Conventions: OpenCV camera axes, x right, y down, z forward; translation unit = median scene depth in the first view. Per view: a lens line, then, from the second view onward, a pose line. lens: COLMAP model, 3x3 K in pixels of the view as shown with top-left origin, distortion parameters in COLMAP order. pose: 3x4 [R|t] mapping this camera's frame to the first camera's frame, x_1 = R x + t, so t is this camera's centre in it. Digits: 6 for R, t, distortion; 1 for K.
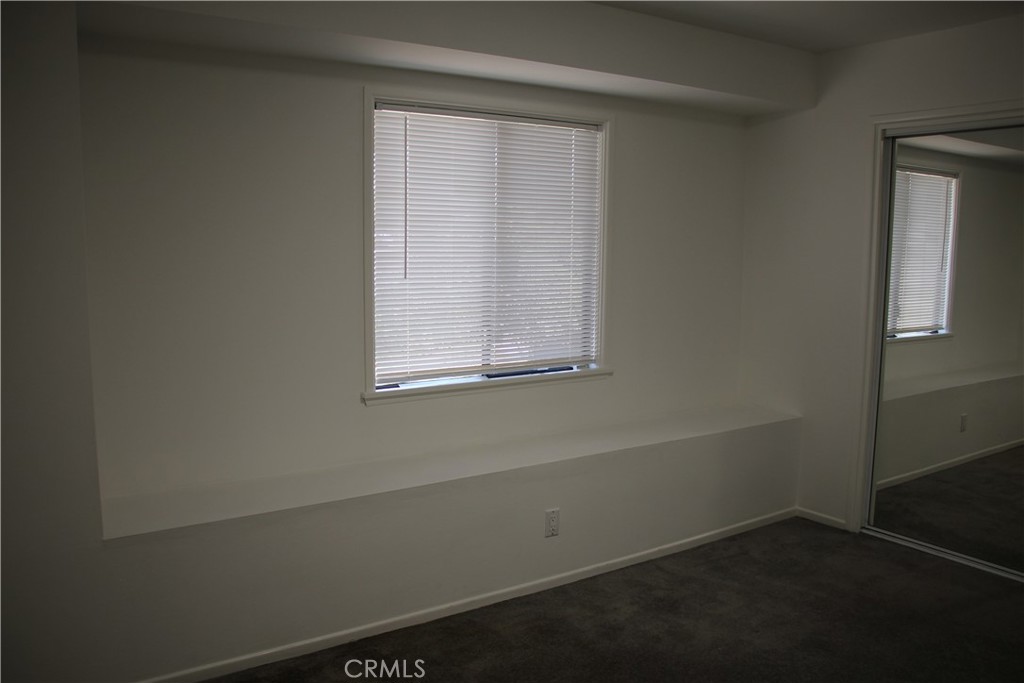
lens RADIAL K [[844.7, 0, 517.8], [0, 844.7, 346.1], [0, 0, 1]] dist [-0.184160, 0.158702]
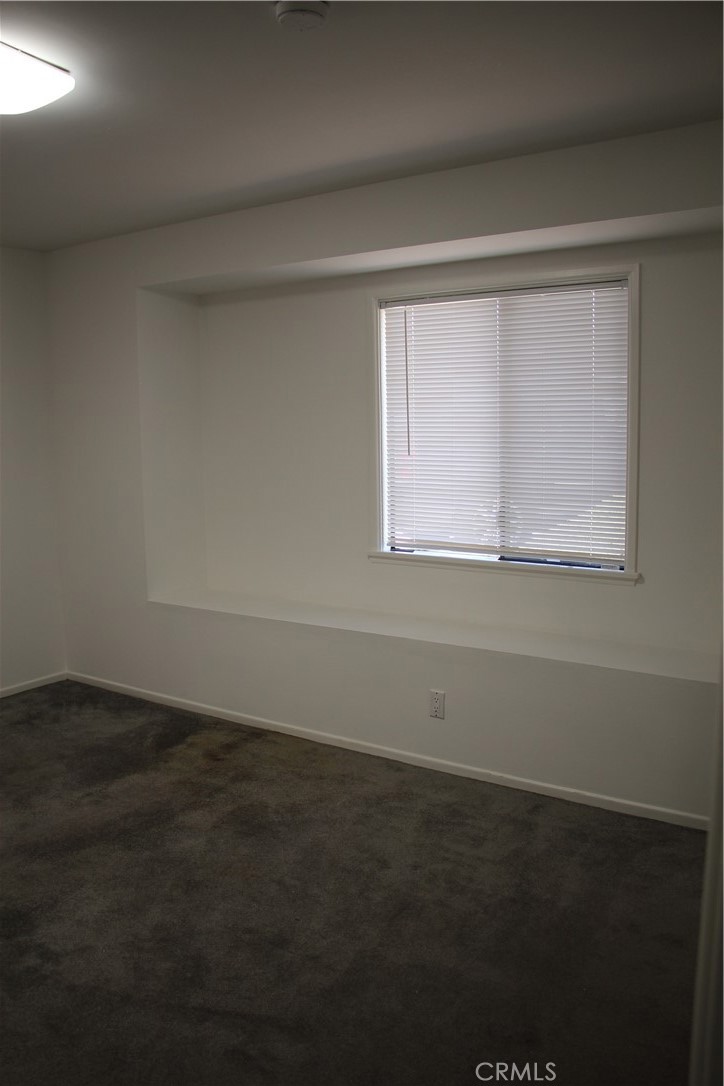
lens RADIAL K [[895.9, 0, 362.0], [0, 895.9, 543.0], [0, 0, 1]] dist [-0.184160, 0.158702]
pose [[0.353098, 0.116471, -0.928308, 0.917503], [-0.097811, 0.991379, 0.087180, -0.059382], [0.930460, 0.060016, 0.361446, 0.496465]]
